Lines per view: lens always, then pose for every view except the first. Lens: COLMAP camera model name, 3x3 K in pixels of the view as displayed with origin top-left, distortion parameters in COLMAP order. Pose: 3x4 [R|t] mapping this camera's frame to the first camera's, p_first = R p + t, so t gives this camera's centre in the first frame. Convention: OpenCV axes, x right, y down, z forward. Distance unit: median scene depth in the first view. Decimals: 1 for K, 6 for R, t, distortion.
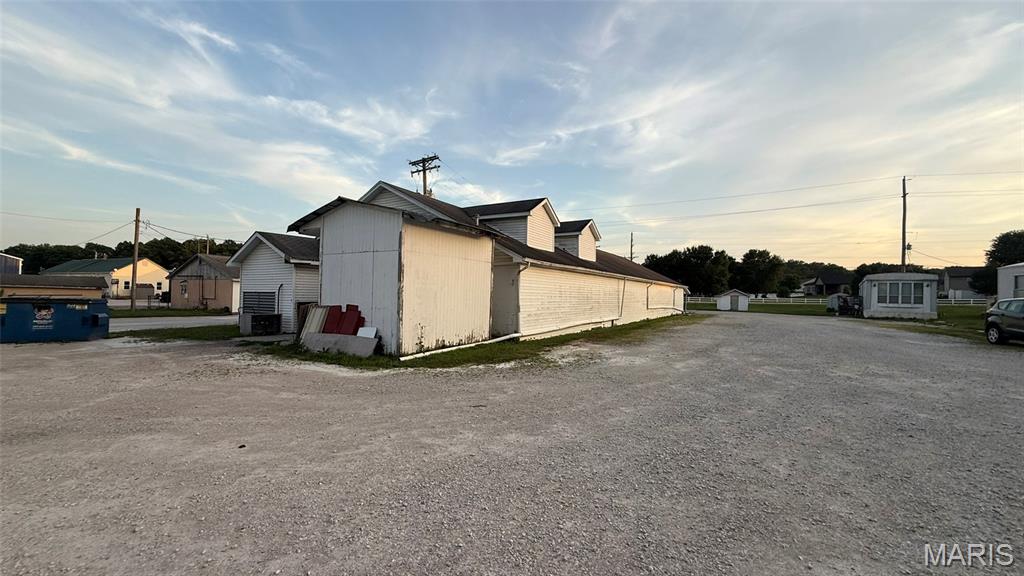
lens RADIAL K [[409.6, 0, 511.5], [0, 409.6, 289.6], [0, 0, 1]] dist [-0.001301, -0.000238]
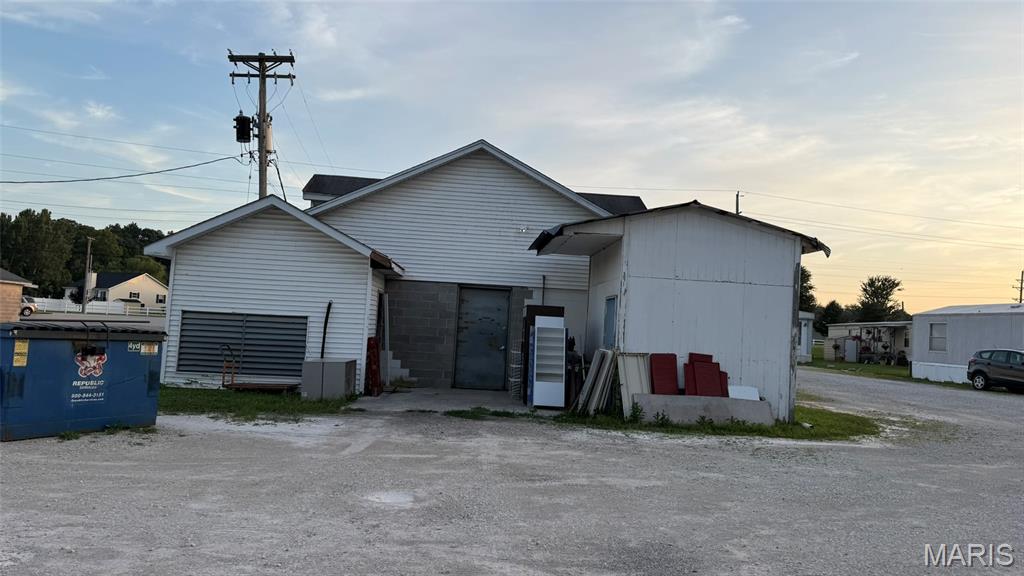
lens RADIAL K [[724.6, 0, 511.4], [0, 724.6, 290.3], [0, 0, 1]] dist [0.024783, -0.016519]
pose [[0.819103, 0.057629, 0.570745, -0.469394], [-0.048855, 0.998334, -0.030690, -0.006125], [-0.571563, -0.002745, 0.820554, 0.053147]]
